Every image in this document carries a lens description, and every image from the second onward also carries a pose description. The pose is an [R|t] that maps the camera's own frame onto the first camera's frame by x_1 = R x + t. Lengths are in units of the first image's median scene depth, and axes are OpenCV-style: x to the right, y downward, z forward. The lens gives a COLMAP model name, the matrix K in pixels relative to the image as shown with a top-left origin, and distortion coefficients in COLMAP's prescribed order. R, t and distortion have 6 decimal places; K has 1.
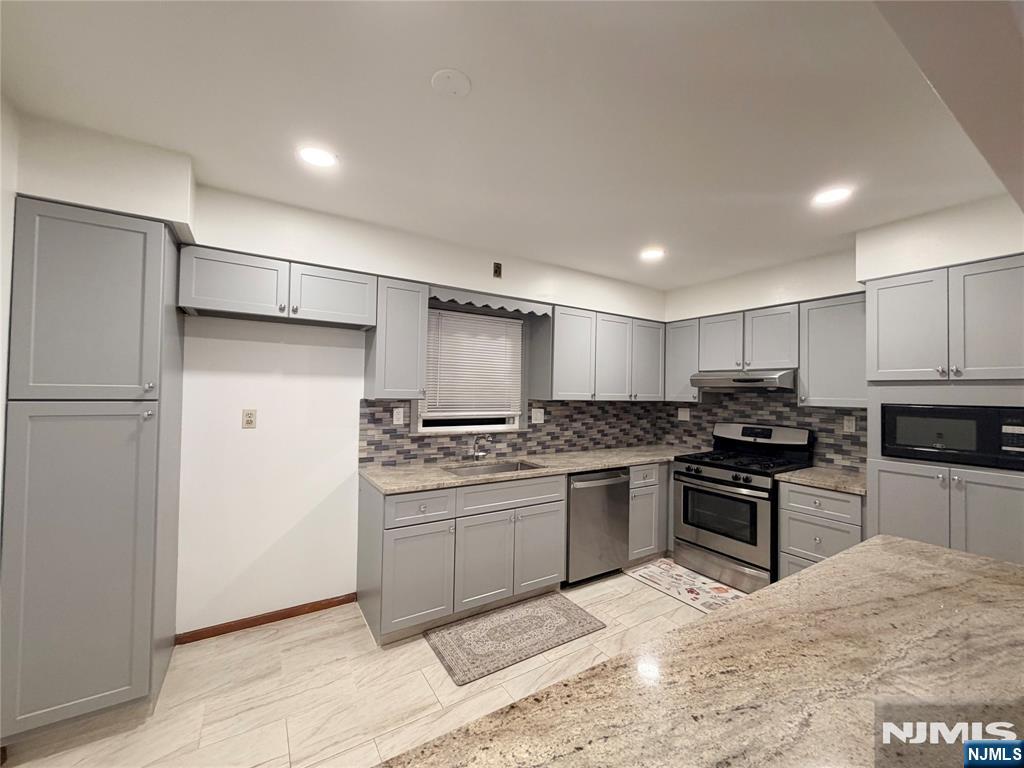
lens RADIAL K [[408.5, 0, 514.8], [0, 408.5, 381.5], [0, 0, 1]] dist [-0.001280, 0.000372]
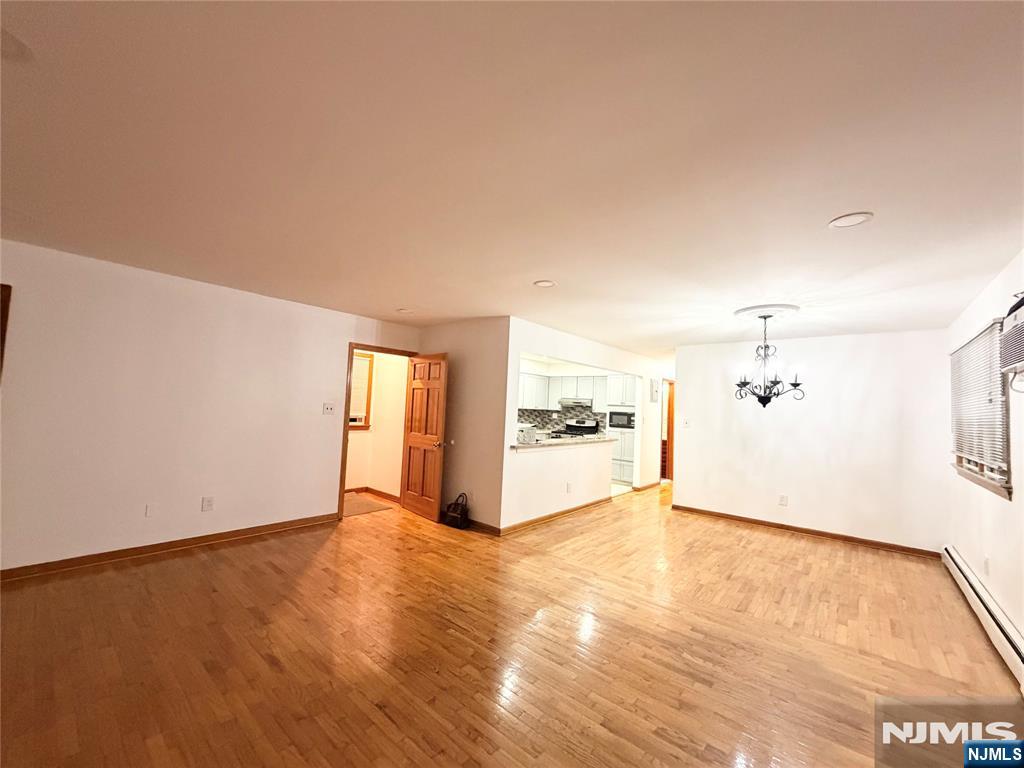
lens RADIAL K [[408.5, 0, 513.1], [0, 408.5, 384.0], [0, 0, 1]] dist [-0.001280, 0.000372]
pose [[0.954306, 0.040202, 0.296114, -0.592096], [-0.036385, 0.999169, -0.018394, -0.055661], [-0.296607, 0.006780, 0.954976, -1.338487]]
